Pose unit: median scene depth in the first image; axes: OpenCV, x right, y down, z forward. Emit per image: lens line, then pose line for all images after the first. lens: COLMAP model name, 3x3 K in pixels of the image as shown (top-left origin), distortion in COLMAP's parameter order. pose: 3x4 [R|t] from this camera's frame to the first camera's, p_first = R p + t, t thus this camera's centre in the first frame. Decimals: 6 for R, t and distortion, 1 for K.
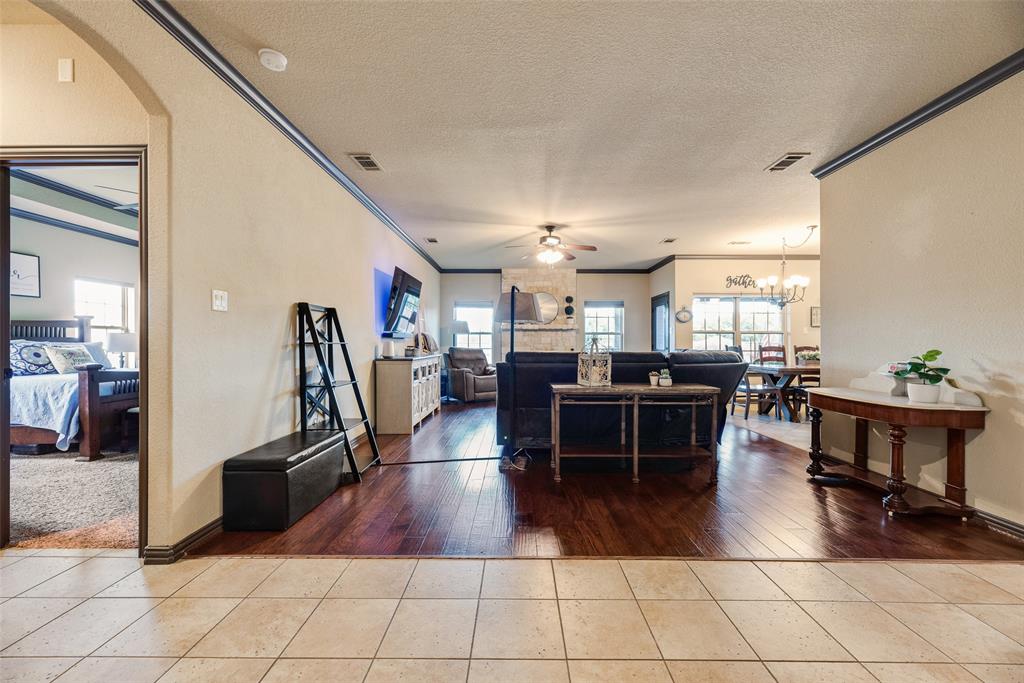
lens RADIAL K [[413.2, 0, 515.5], [0, 413.2, 342.7], [0, 0, 1]] dist [0.003620, -0.000248]
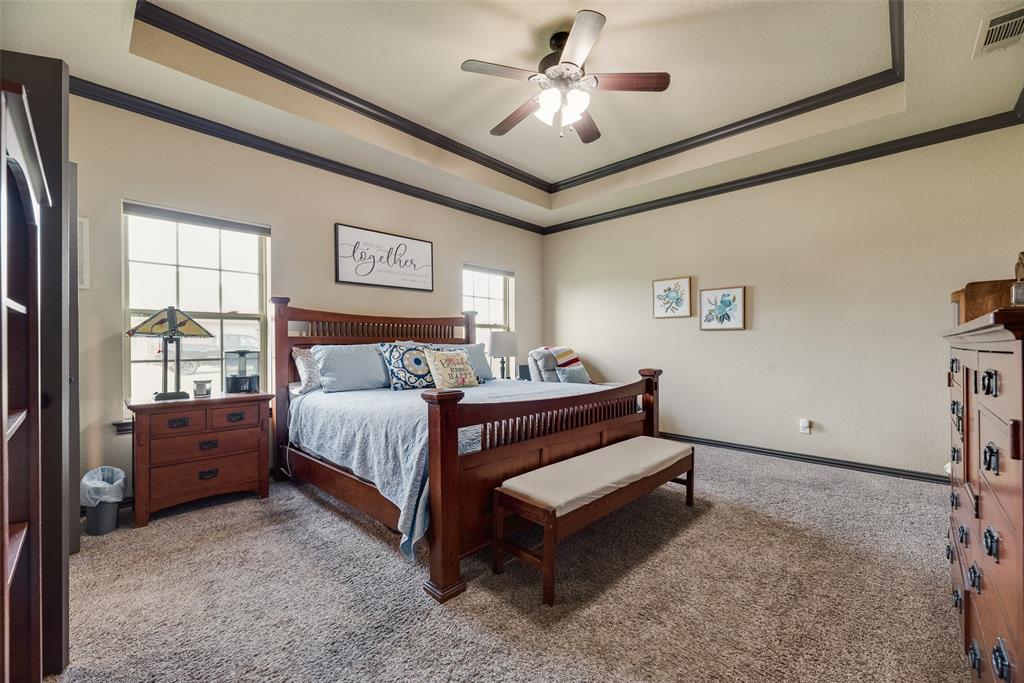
lens RADIAL K [[413.2, 0, 508.2], [0, 413.2, 342.5], [0, 0, 1]] dist [0.003620, -0.000248]
pose [[0.722553, -0.005765, -0.691291, -0.523317], [0.004335, 0.999983, -0.003808, -0.000596], [0.691302, -0.000245, 0.722566, 0.574933]]
